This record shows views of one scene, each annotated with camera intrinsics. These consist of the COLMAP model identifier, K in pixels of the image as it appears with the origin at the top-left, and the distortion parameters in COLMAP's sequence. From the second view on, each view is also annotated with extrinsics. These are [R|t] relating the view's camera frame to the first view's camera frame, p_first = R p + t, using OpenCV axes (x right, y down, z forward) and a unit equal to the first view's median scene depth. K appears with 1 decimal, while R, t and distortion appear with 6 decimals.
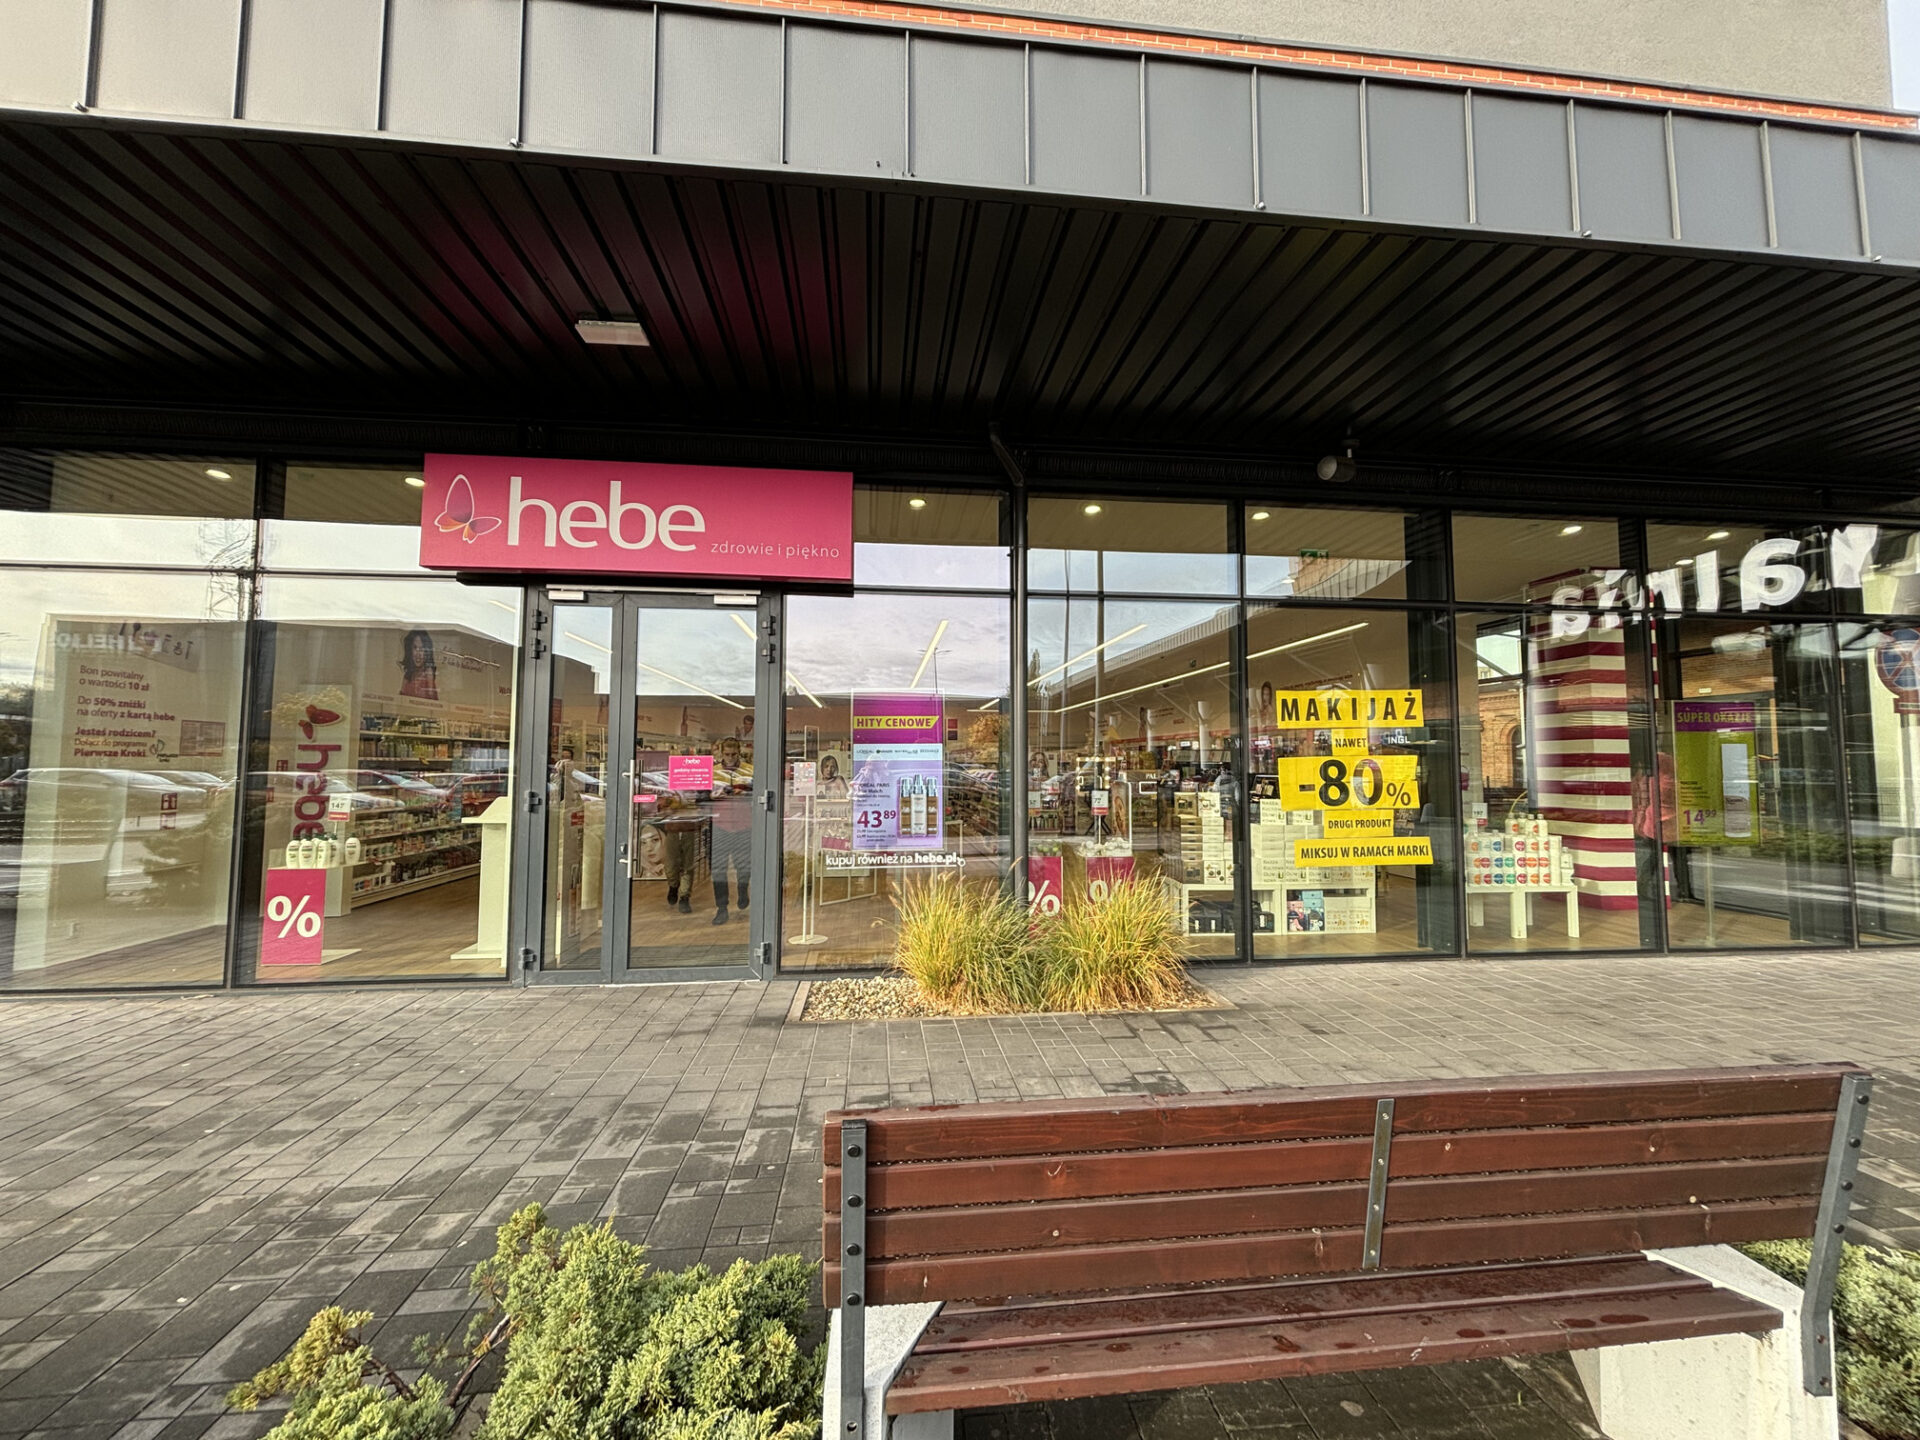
lens RADIAL K [[764.1, 0, 960.0], [0, 764.1, 720.0], [0, 0, 1]] dist [0.000541, -0.000327]
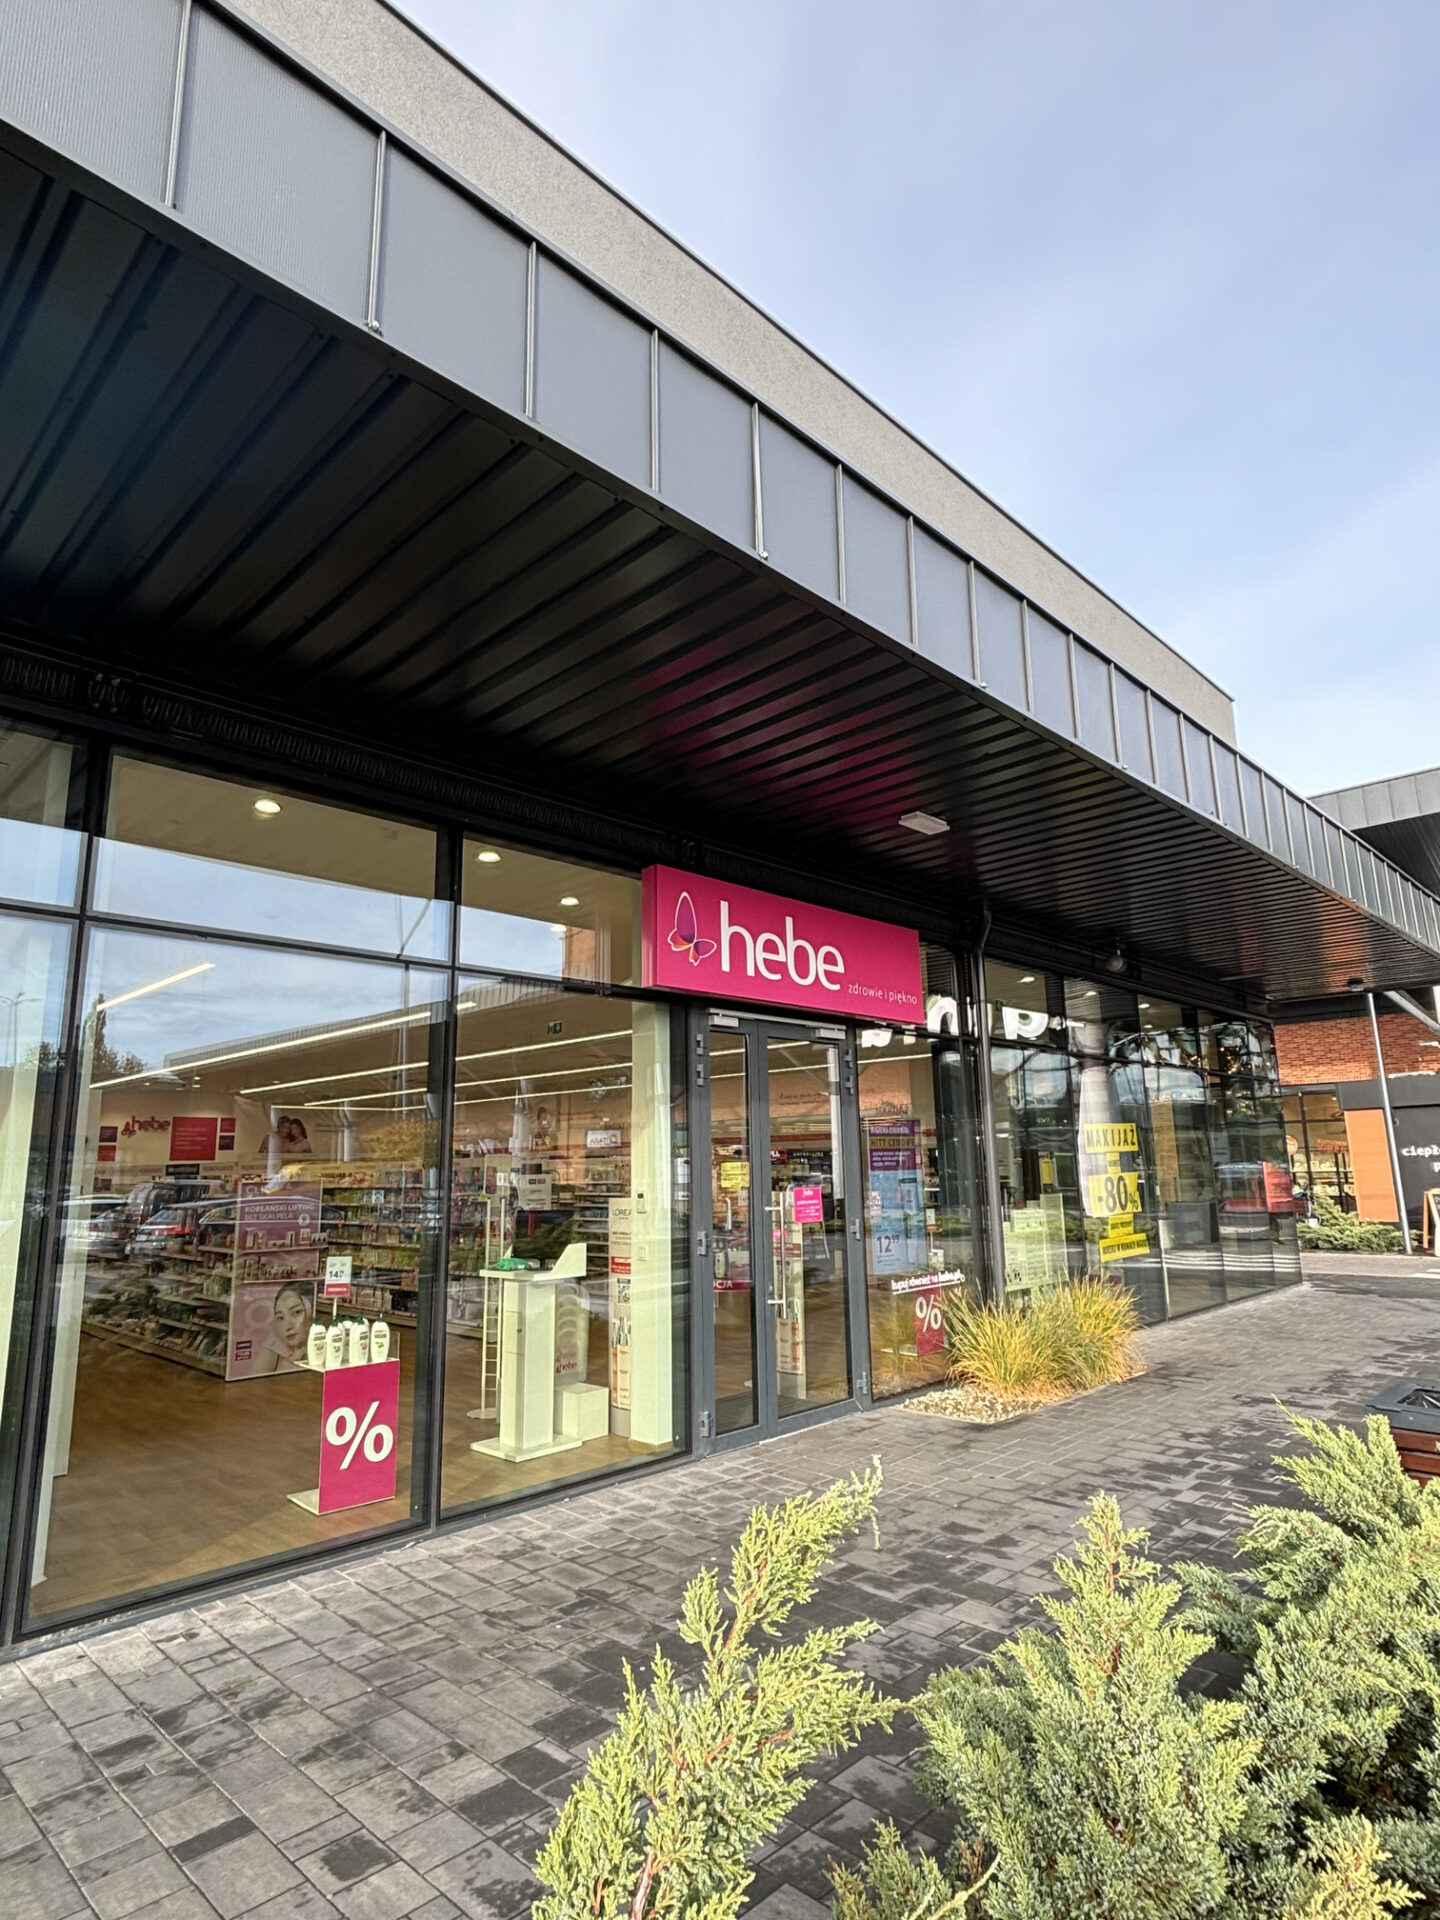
lens RADIAL K [[1063.0, 0, 720.0], [0, 1063.0, 960.0], [0, 0, 1]] dist [0.000181, -0.000628]
pose [[0.772067, 0.105703, 0.626689, -1.408042], [-0.015140, 0.988851, -0.148136, -0.043438], [-0.635360, 0.104883, 0.765060, -0.022531]]
